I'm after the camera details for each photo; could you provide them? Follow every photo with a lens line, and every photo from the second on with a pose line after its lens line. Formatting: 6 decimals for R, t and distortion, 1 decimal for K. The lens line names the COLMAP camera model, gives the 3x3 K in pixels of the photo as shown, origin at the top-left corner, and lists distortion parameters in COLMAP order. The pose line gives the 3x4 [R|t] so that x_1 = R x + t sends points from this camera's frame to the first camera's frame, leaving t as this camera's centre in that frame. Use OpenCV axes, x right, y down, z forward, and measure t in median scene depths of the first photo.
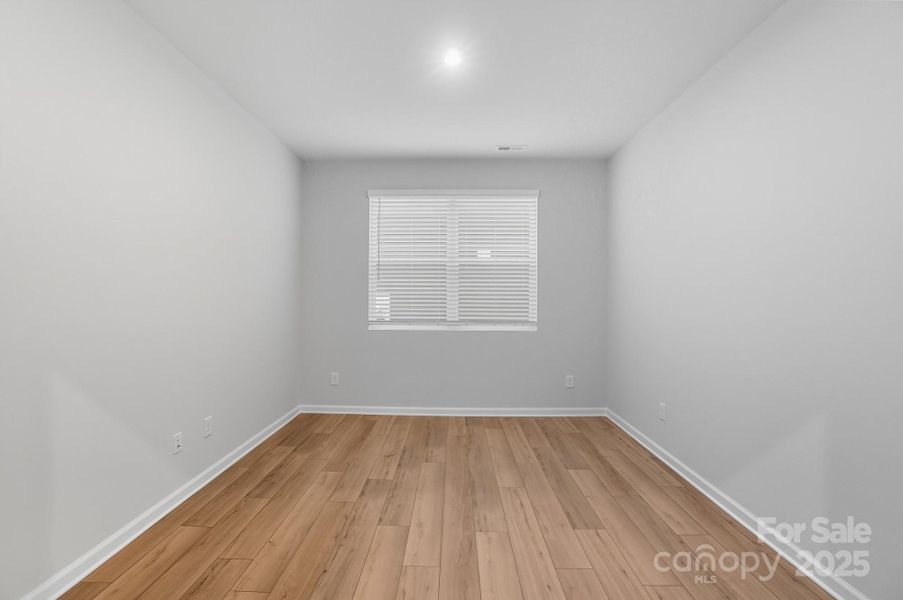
lens RADIAL K [[400.6, 0, 450.3], [0, 400.6, 297.4], [0, 0, 1]] dist [-0.060935, 0.022517]
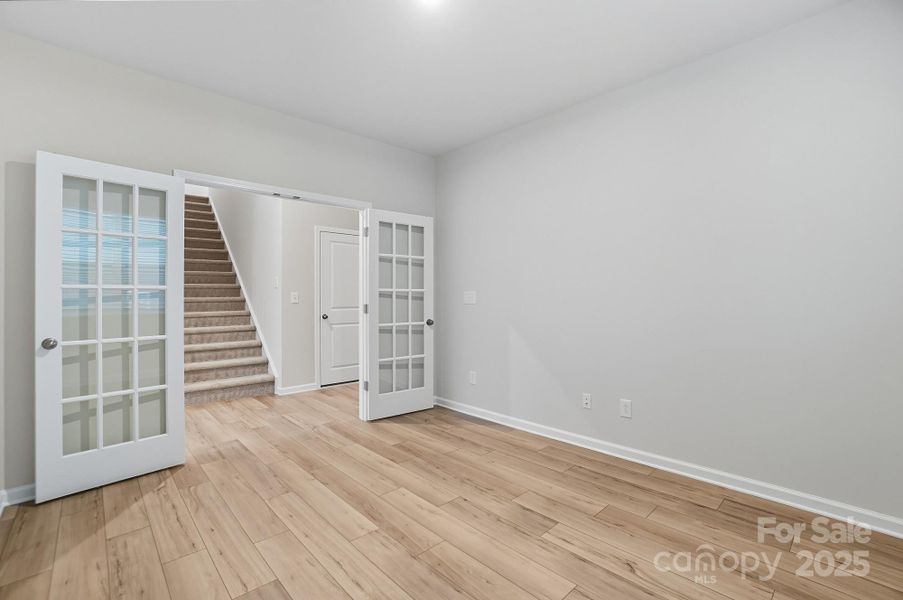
lens RADIAL K [[400.6, 0, 450.3], [0, 400.6, 297.4], [0, 0, 1]] dist [-0.060935, 0.022517]
pose [[-0.723595, -0.003926, -0.690214, 0.539845], [0.000551, 0.999980, -0.006265, 0.033256], [0.690224, -0.004913, -0.723579, 1.619863]]
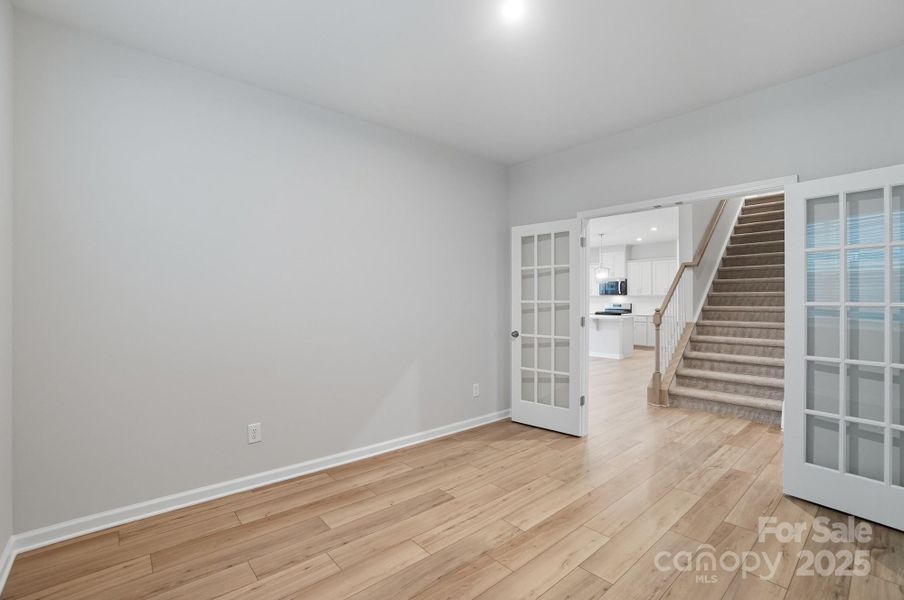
lens RADIAL K [[401.1, 0, 450.8], [0, 401.1, 297.4], [0, 0, 1]] dist [-0.060935, 0.022517]
pose [[-0.666532, -0.000408, 0.745476, -0.510803], [-0.008011, 0.999946, -0.006615, -0.006074], [-0.745433, -0.010381, -0.666499, 1.634975]]
